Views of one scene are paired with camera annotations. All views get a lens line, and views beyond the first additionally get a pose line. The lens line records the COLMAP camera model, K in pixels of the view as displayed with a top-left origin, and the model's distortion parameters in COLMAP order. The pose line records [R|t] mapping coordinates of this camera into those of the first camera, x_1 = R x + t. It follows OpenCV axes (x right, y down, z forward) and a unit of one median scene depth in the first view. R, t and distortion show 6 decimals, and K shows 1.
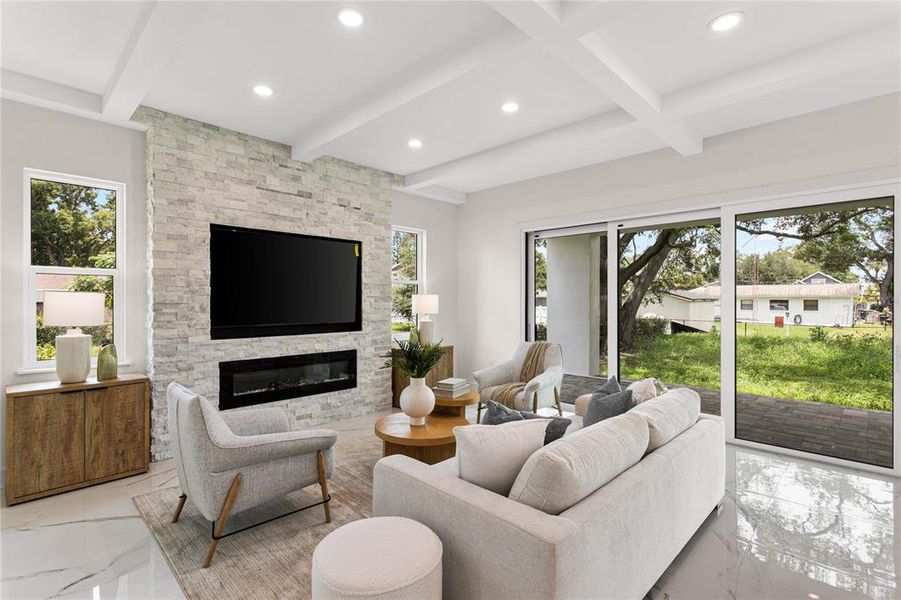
lens RADIAL K [[427.5, 0, 464.8], [0, 427.5, 299.5], [0, 0, 1]] dist [-0.003002, -0.003839]
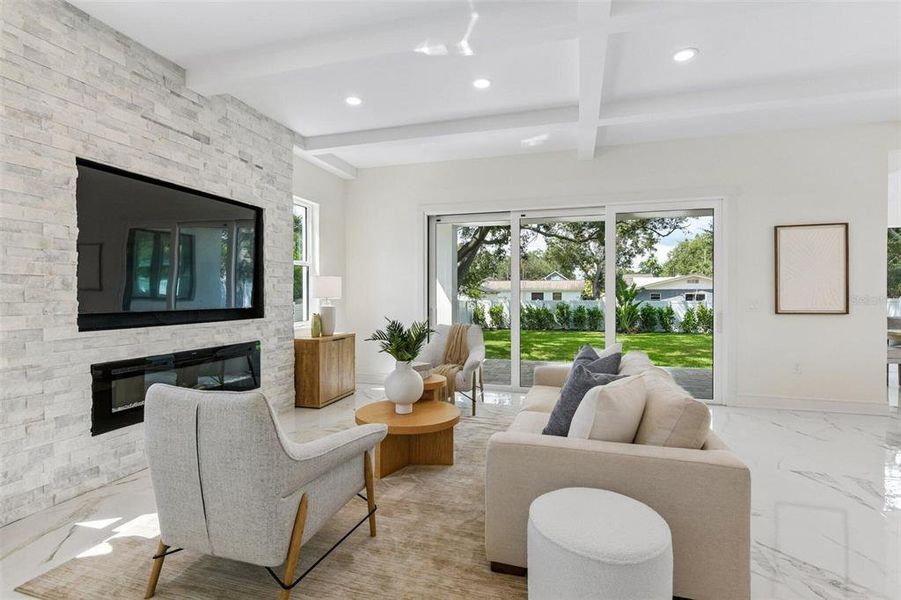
lens RADIAL K [[427.5, 0, 466.1], [0, 427.5, 297.6], [0, 0, 1]] dist [-0.003002, -0.003839]
pose [[0.877368, -0.007043, 0.479766, -0.326898], [0.003269, 0.999957, 0.008700, 0.031550], [-0.479806, -0.006065, 0.877353, 0.110350]]
